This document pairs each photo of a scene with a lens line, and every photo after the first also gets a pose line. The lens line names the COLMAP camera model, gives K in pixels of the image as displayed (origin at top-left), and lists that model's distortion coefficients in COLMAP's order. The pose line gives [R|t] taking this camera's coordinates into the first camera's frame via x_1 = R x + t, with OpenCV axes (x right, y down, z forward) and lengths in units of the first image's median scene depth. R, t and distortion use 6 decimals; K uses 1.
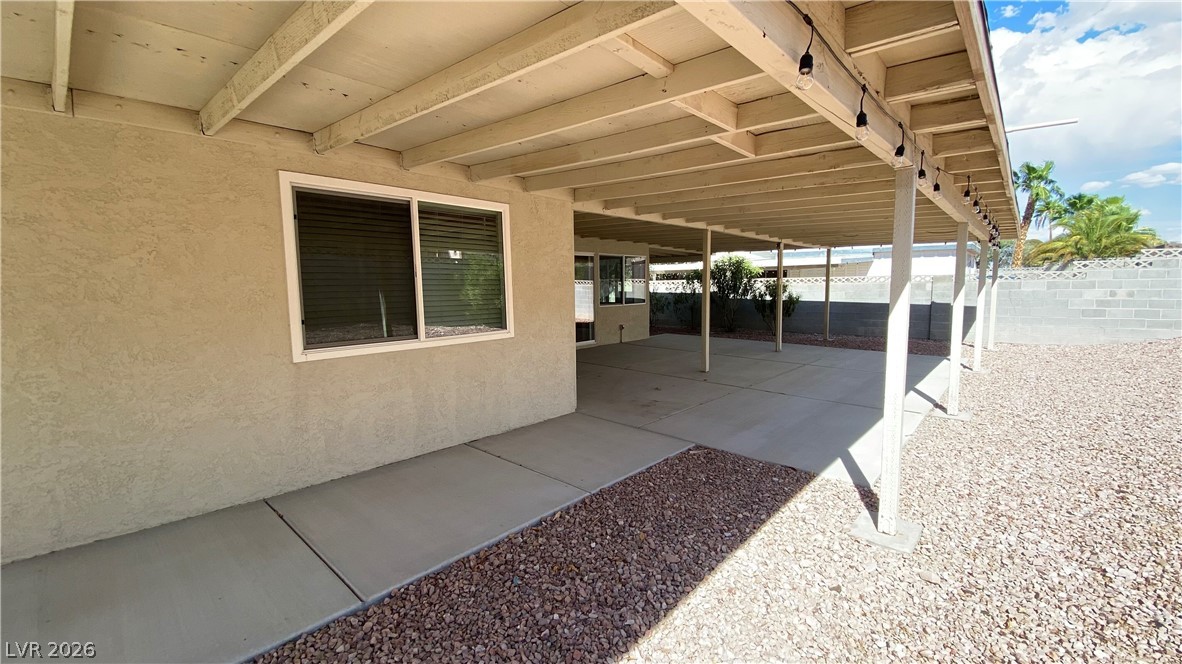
lens RADIAL K [[480.5, 0, 590.7], [0, 480.5, 331.6], [0, 0, 1]] dist [0.011650, -0.017200]
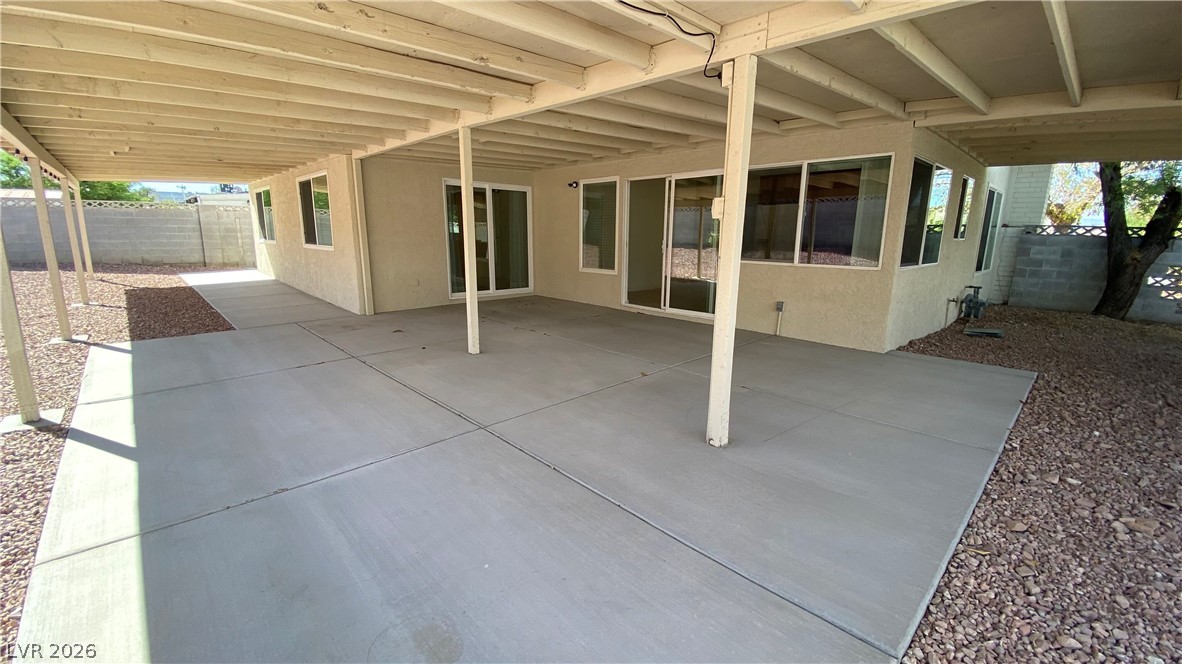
lens RADIAL K [[480.5, 0, 586.2], [0, 480.5, 329.7], [0, 0, 1]] dist [0.011650, -0.017200]
pose [[-0.071267, 0.205690, -0.976019, 0.547253], [-0.108788, 0.971067, 0.212590, -0.067184], [0.991507, 0.121330, -0.046828, 0.741544]]
